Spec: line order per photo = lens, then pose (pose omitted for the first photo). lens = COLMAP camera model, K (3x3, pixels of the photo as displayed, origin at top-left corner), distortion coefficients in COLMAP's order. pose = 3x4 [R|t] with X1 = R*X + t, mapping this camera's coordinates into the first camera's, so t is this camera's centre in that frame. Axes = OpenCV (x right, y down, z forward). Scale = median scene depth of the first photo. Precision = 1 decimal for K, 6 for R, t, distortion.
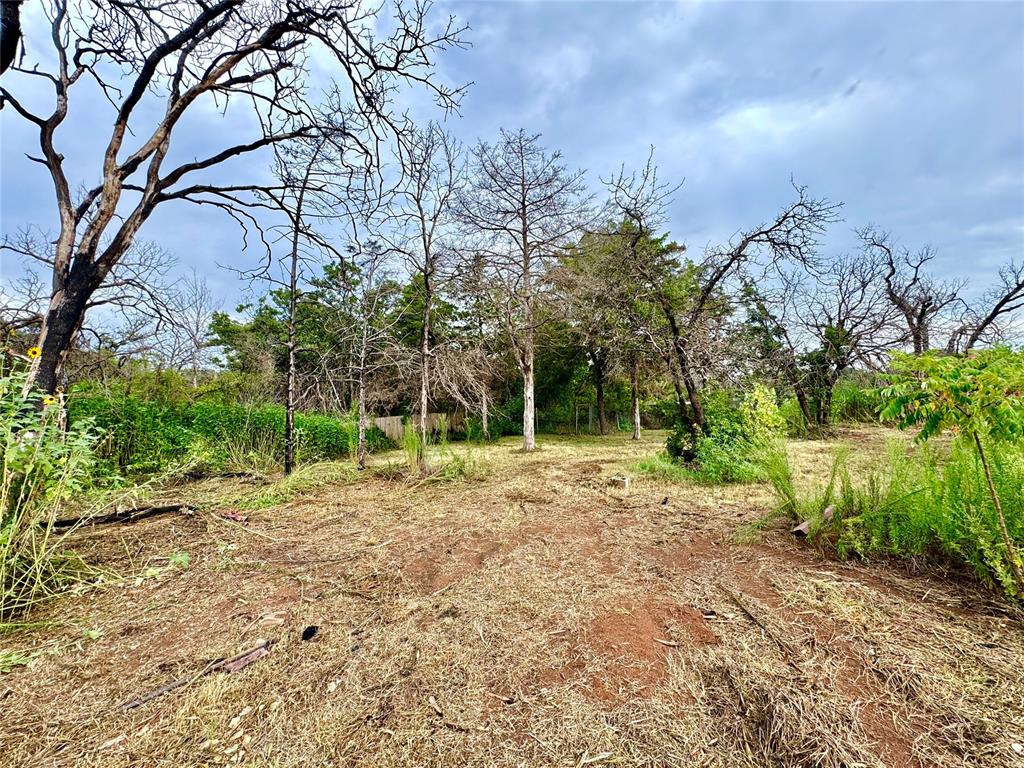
lens RADIAL K [[405.6, 0, 510.5], [0, 405.6, 385.7], [0, 0, 1]] dist [-0.007934, 0.001219]
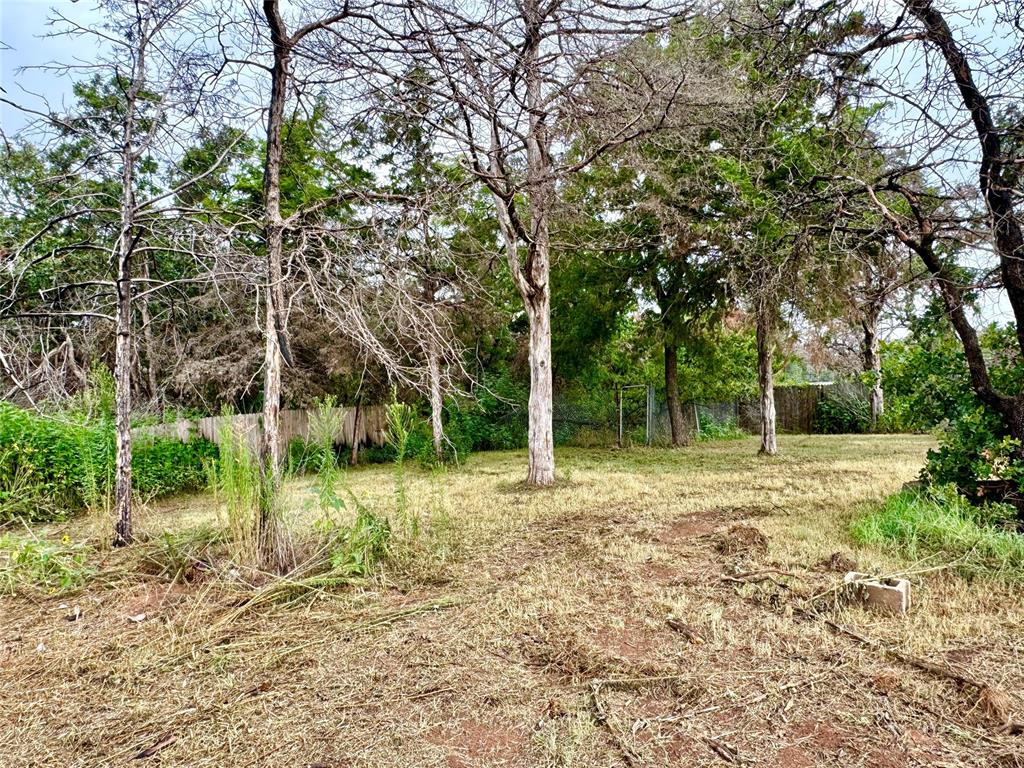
lens RADIAL K [[679.2, 0, 514.8], [0, 679.2, 388.4], [0, 0, 1]] dist [-0.003927, -0.001685]
pose [[0.998183, -0.010062, 0.059401, -0.025922], [0.008147, 0.999442, 0.032406, 0.033549], [-0.059694, -0.031863, 0.997708, 0.284207]]
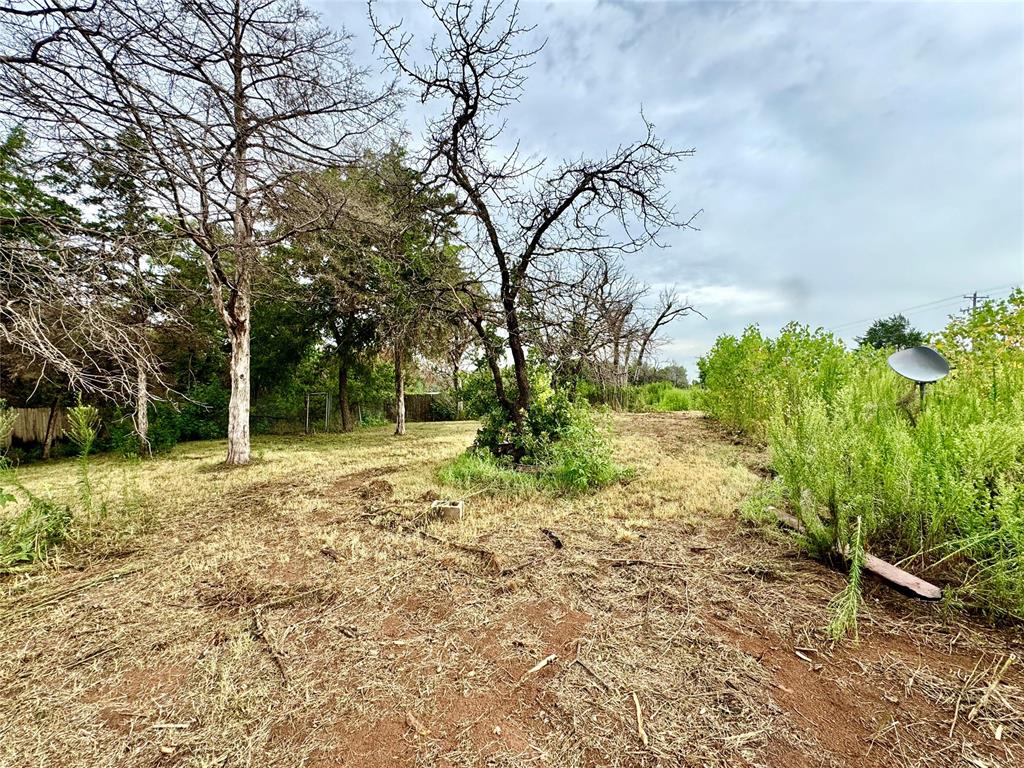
lens RADIAL K [[405.6, 0, 512.2], [0, 405.6, 385.3], [0, 0, 1]] dist [-0.007934, 0.001219]
pose [[0.782844, 0.016715, 0.621994, -0.011755], [-0.024048, 0.999705, 0.003401, 0.032339], [-0.621753, -0.017620, 0.783015, 0.286985]]
